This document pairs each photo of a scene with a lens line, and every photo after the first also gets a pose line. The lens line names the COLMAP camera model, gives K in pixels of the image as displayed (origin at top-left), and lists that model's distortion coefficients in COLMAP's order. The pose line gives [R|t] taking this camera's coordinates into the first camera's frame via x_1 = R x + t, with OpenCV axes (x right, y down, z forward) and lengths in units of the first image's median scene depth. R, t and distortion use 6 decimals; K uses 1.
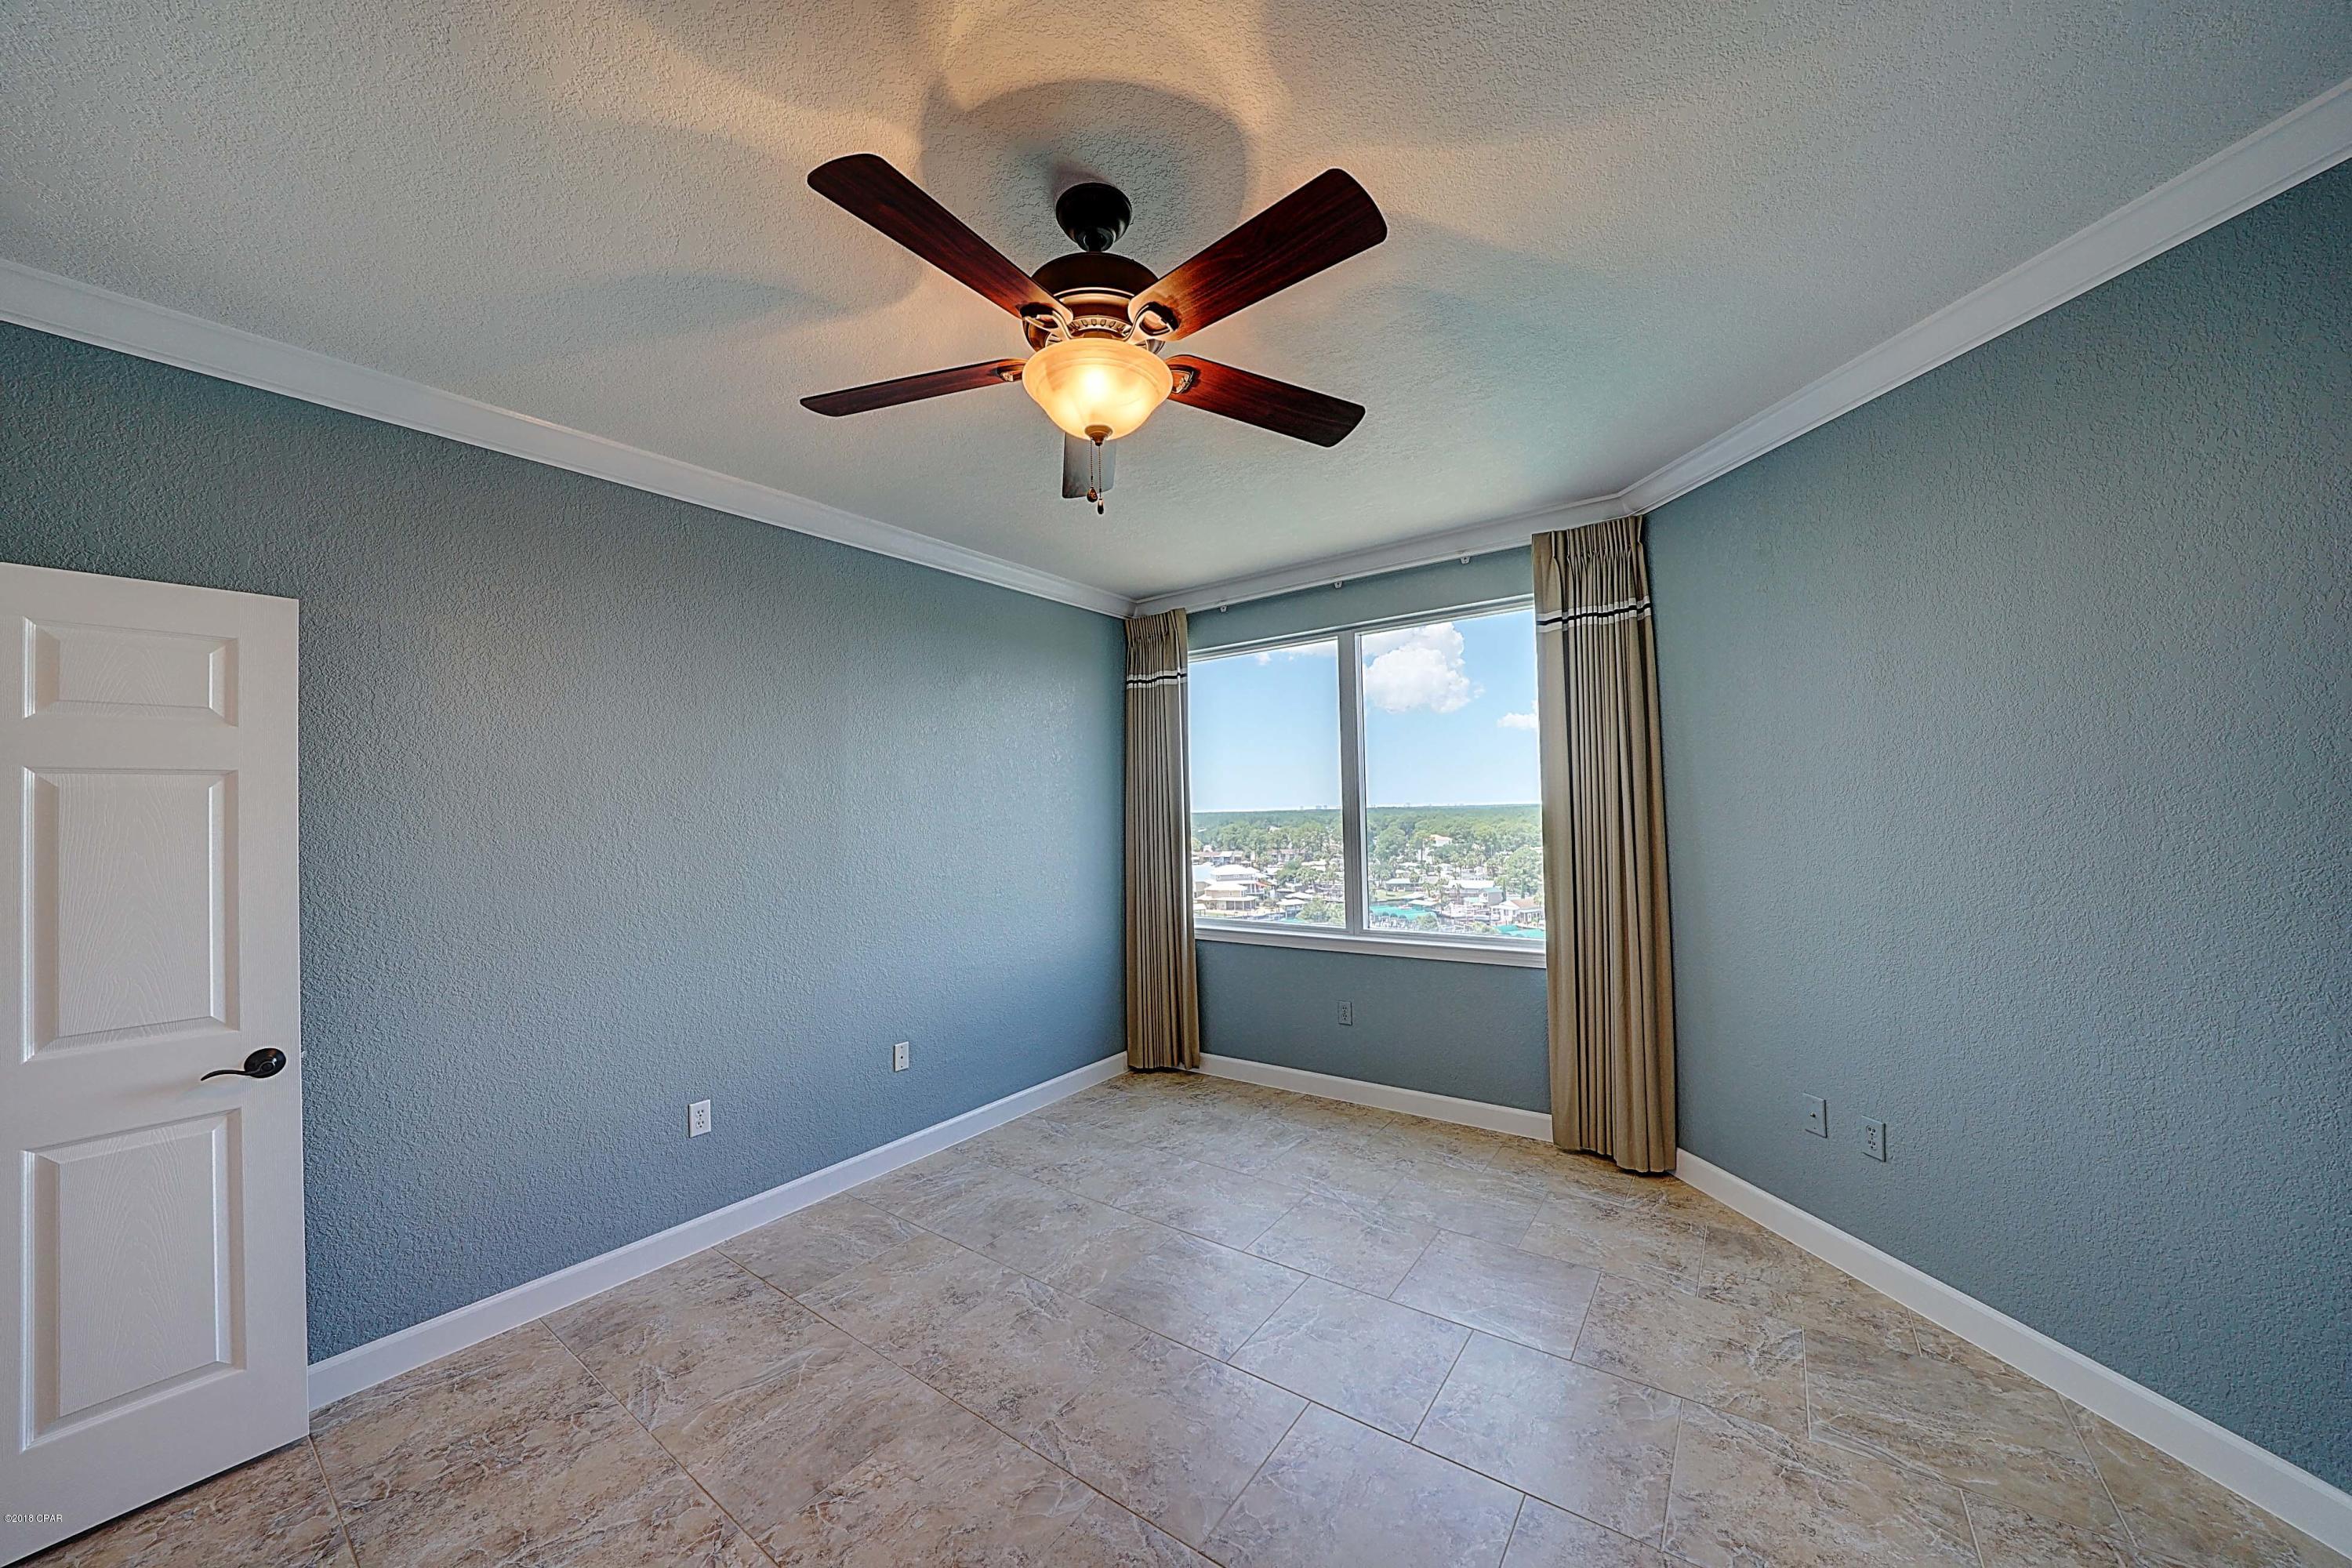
lens RADIAL K [[821.6, 0, 1169.0], [0, 821.6, 791.2], [0, 0, 1]] dist [-0.014590, -0.000092]
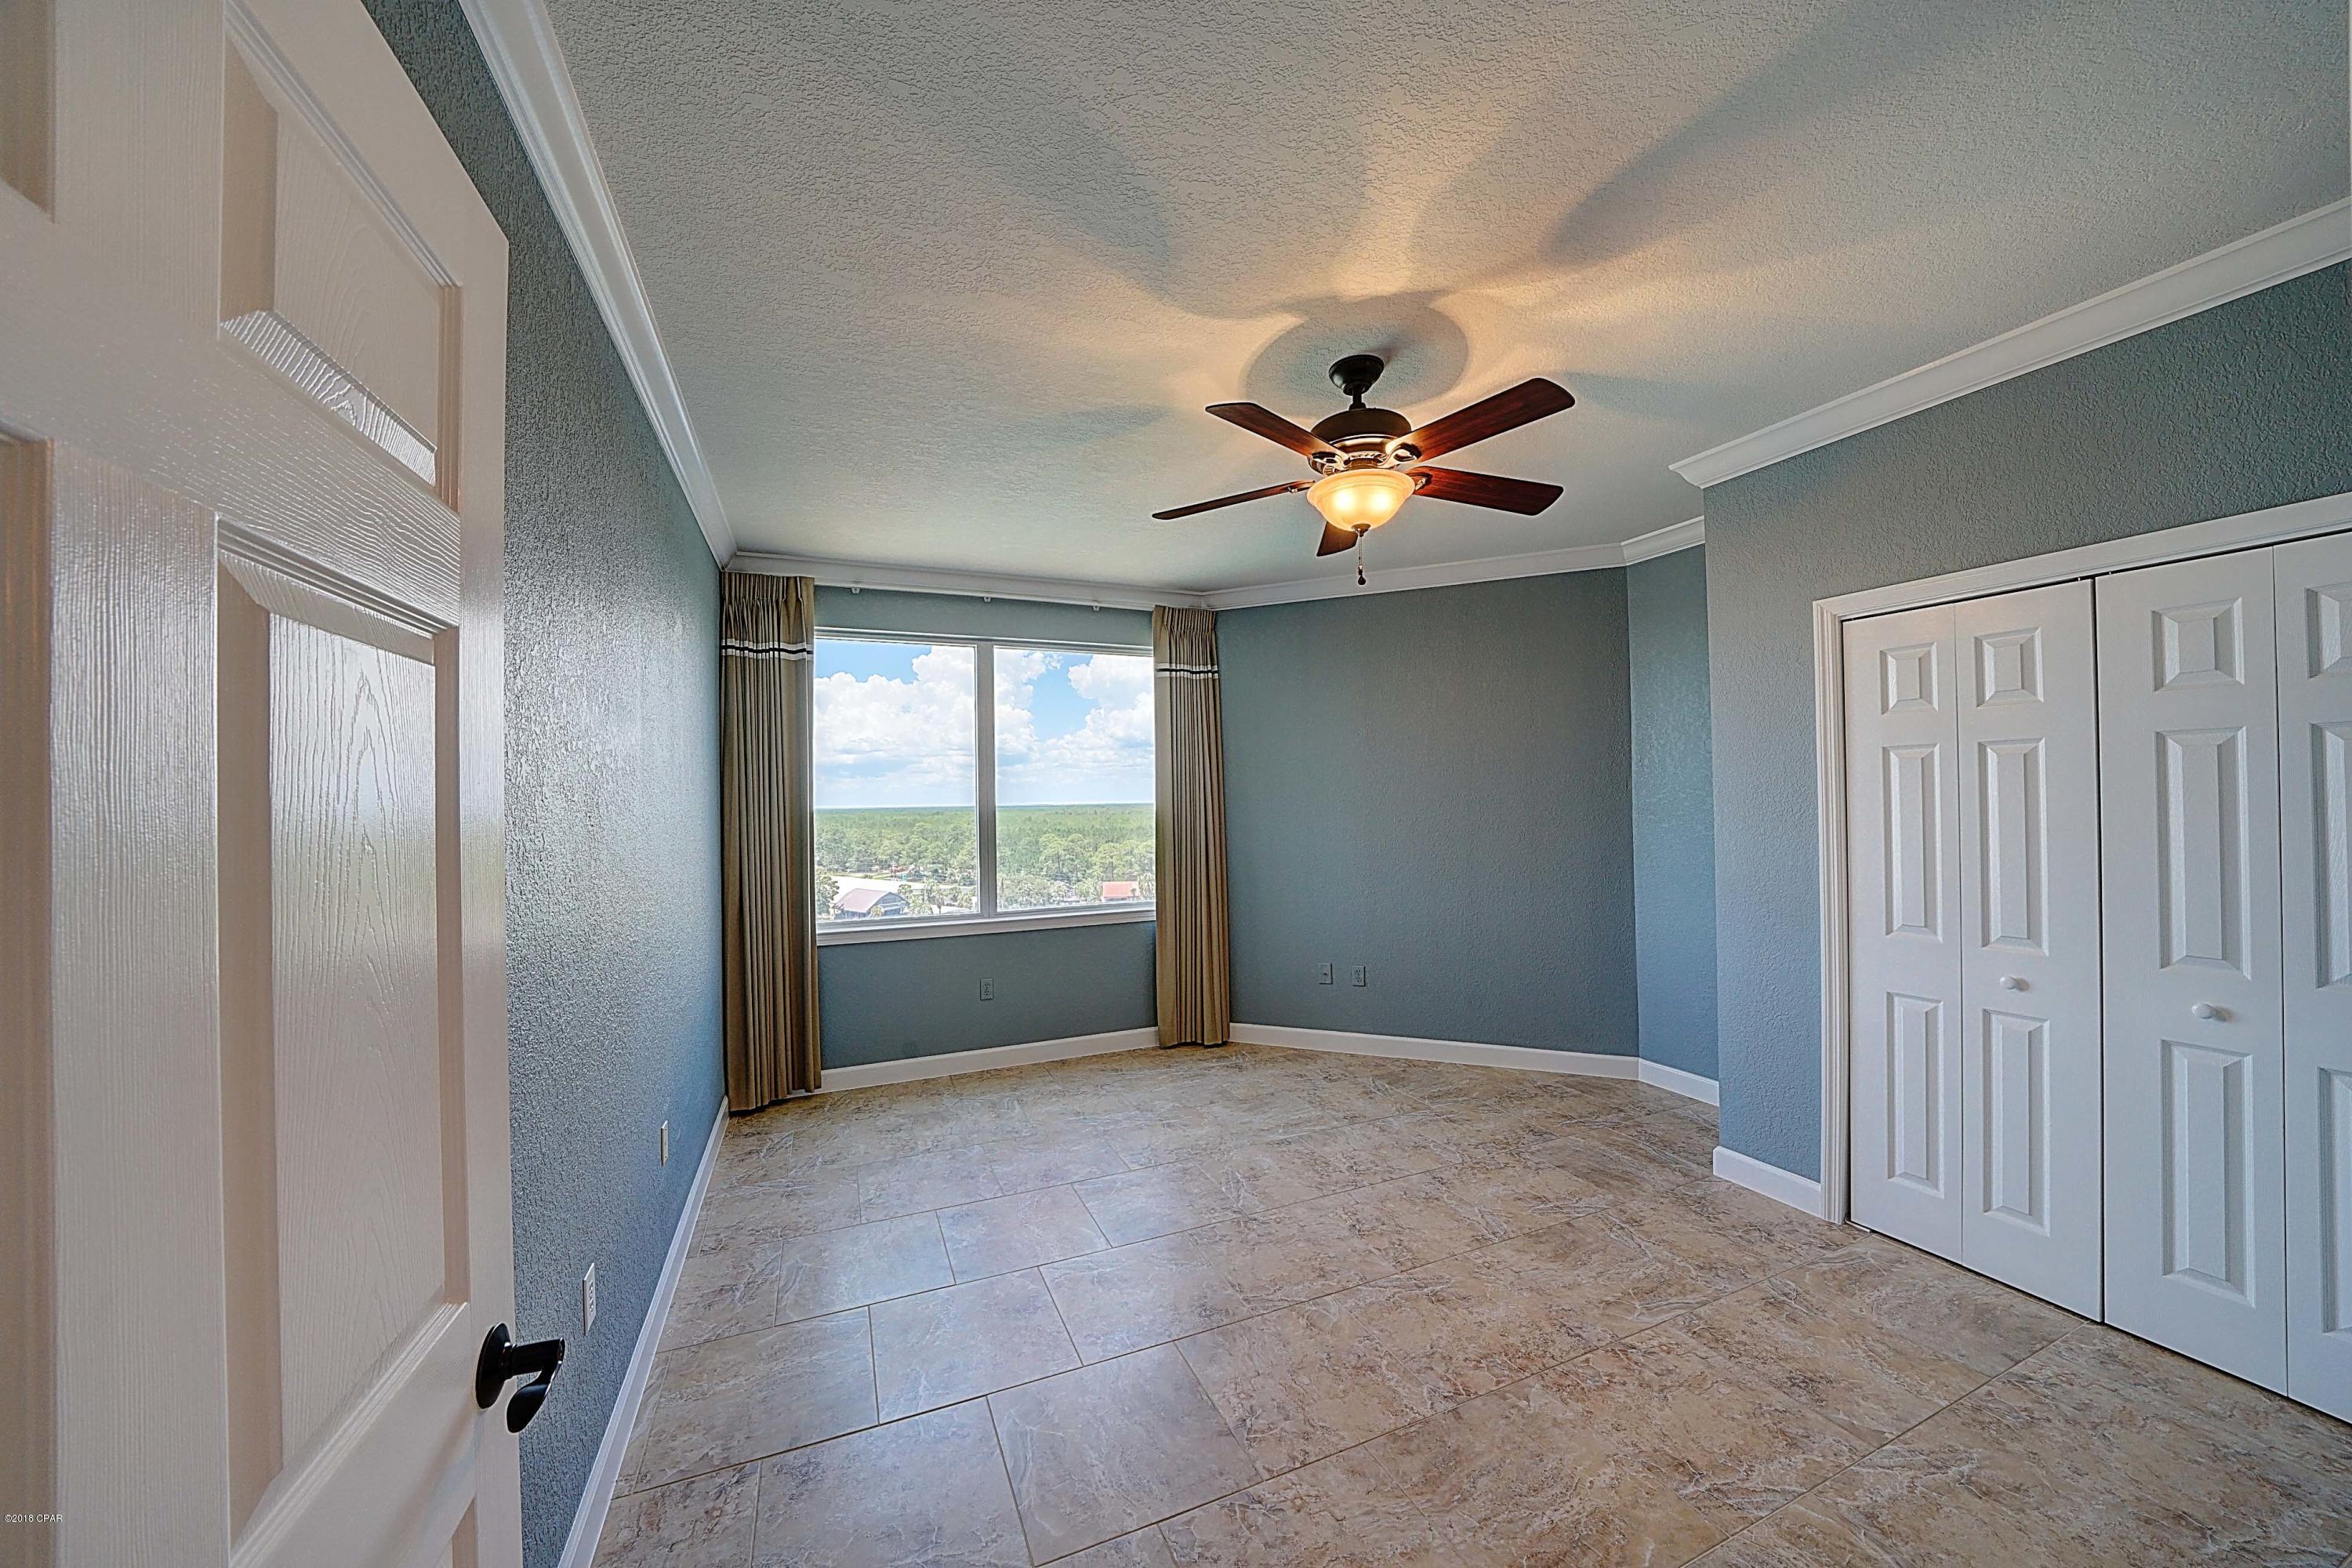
lens RADIAL K [[821.6, 0, 1168.2], [0, 821.6, 793.5], [0, 0, 1]] dist [-0.014590, -0.000092]
pose [[0.511237, 0.025861, 0.859051, -0.643315], [-0.020273, 0.999632, -0.018028, 0.024275], [-0.859201, -0.008199, 0.511573, 0.243530]]
